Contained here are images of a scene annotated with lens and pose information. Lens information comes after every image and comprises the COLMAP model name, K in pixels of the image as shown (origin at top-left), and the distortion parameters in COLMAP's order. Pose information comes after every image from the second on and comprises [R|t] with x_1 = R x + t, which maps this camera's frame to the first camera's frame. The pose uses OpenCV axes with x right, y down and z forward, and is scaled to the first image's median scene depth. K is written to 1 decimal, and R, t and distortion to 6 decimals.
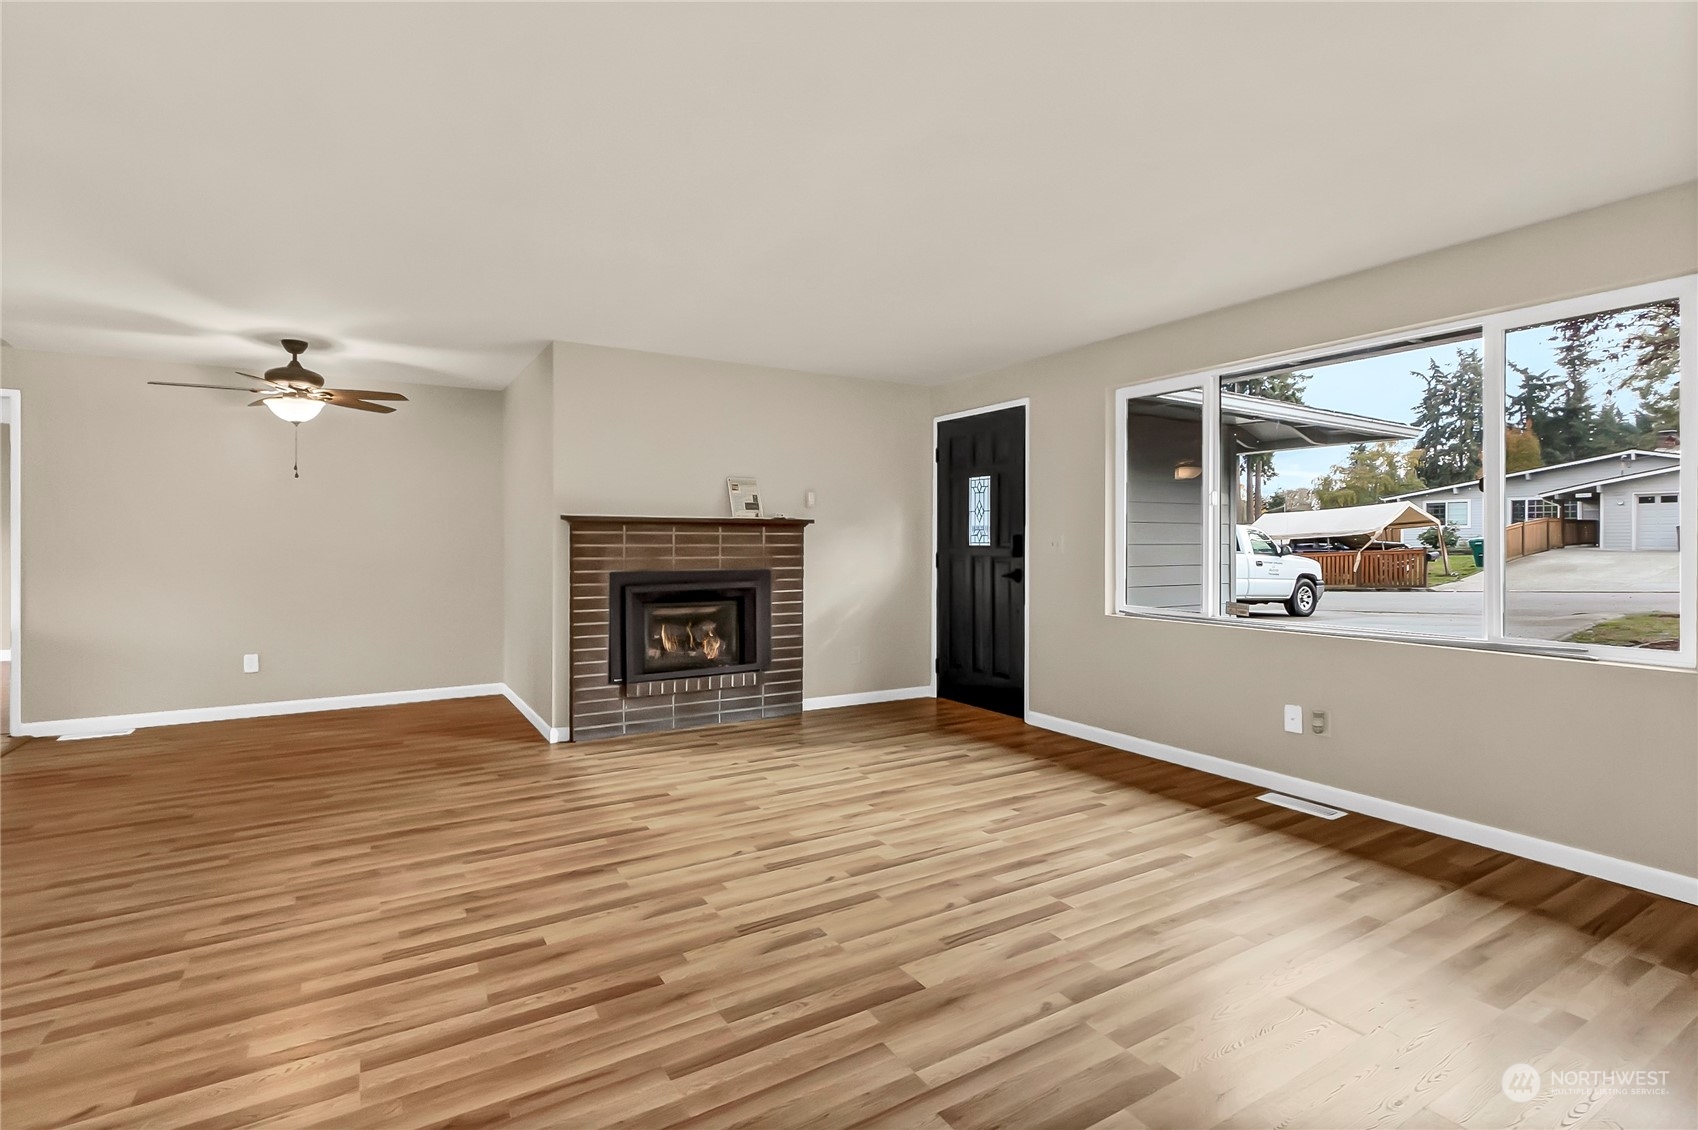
lens RADIAL K [[799.2, 0, 849.0], [0, 799.2, 565.0], [0, 0, 1]] dist [-0.016601, 0.000186]
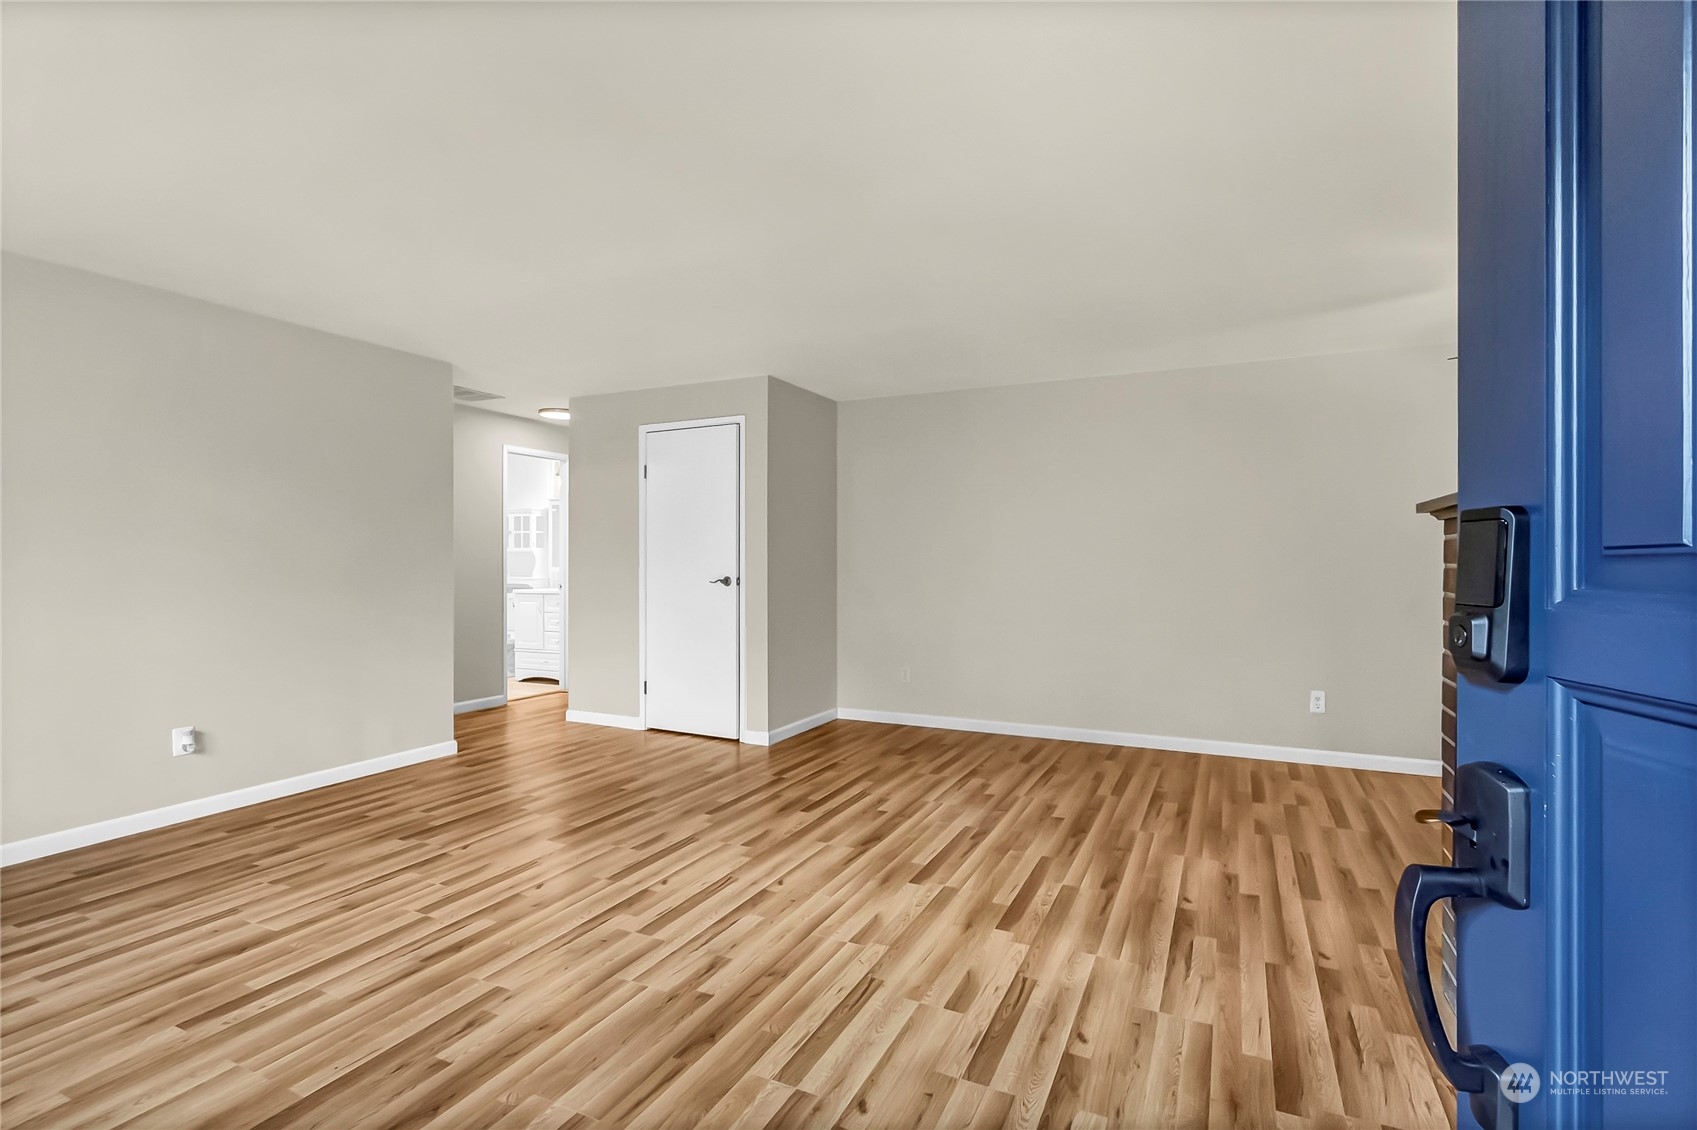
lens RADIAL K [[798.7, 0, 848.5], [0, 798.7, 565.0], [0, 0, 1]] dist [-0.016601, 0.000186]
pose [[-0.843378, -0.002206, -0.537316, 0.269183], [-0.020615, 0.999388, 0.028255, -0.042294], [0.536925, 0.034906, -0.842907, 1.611627]]
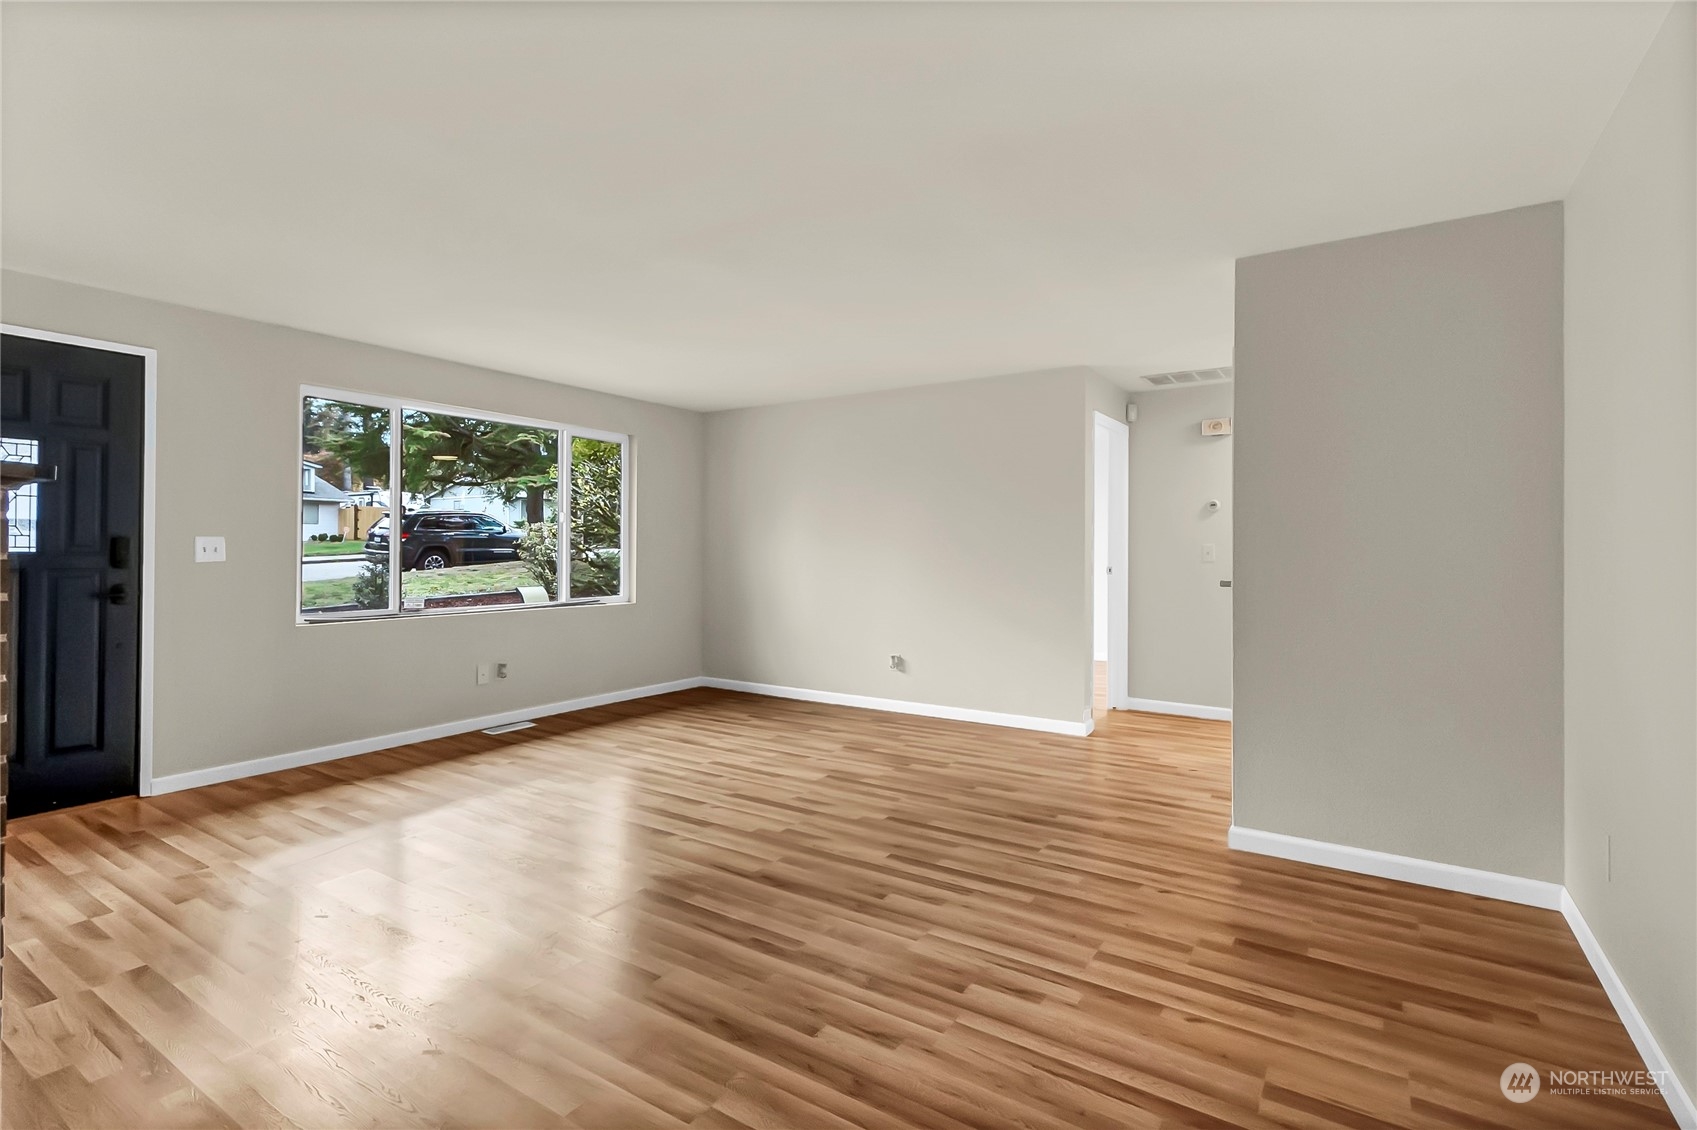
lens RADIAL K [[798.7, 0, 848.5], [0, 798.7, 565.0], [0, 0, 1]] dist [-0.016601, 0.000186]
pose [[-0.427249, -0.024221, 0.903810, -1.045245], [0.019317, 0.999168, 0.035908, -0.037205], [-0.903928, 0.032801, -0.426425, 1.095130]]
